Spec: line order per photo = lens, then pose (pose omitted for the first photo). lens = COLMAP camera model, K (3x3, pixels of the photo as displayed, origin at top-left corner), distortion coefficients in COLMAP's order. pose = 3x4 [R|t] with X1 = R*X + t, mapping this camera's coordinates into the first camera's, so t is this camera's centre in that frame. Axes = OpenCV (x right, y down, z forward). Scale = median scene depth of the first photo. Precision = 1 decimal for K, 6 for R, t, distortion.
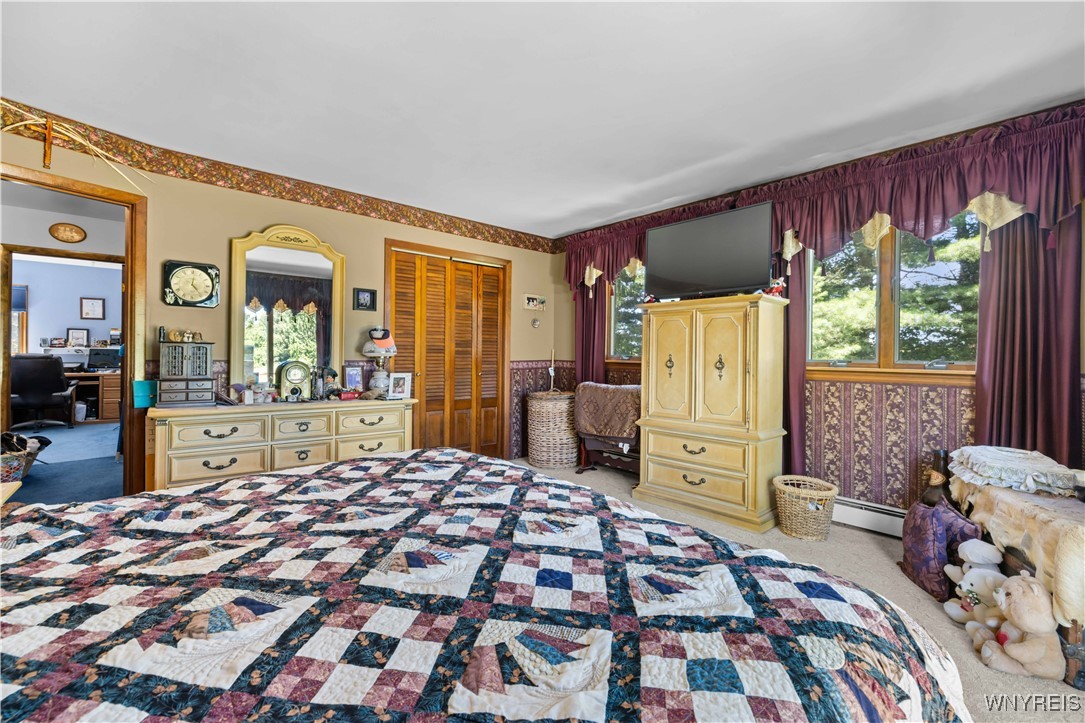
lens RADIAL K [[465.7, 0, 542.5], [0, 465.7, 361.5], [0, 0, 1]] dist [0.000059, 0.000061]
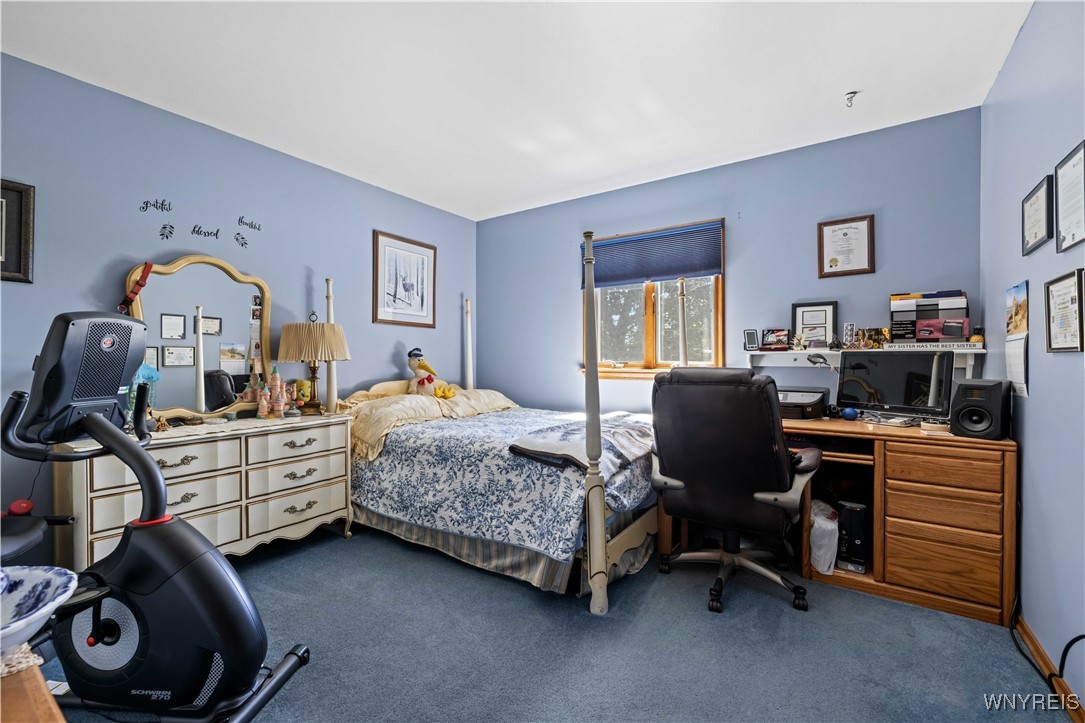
lens RADIAL K [[454.8, 0, 542.5], [0, 454.8, 361.5], [0, 0, 1]] dist [-0.000870, -0.000052]
pose [[0.260193, -0.004326, -0.965547, -0.690908], [0.001076, 0.999991, -0.004191, -0.018904], [0.965556, 0.000052, 0.260195, 0.682530]]
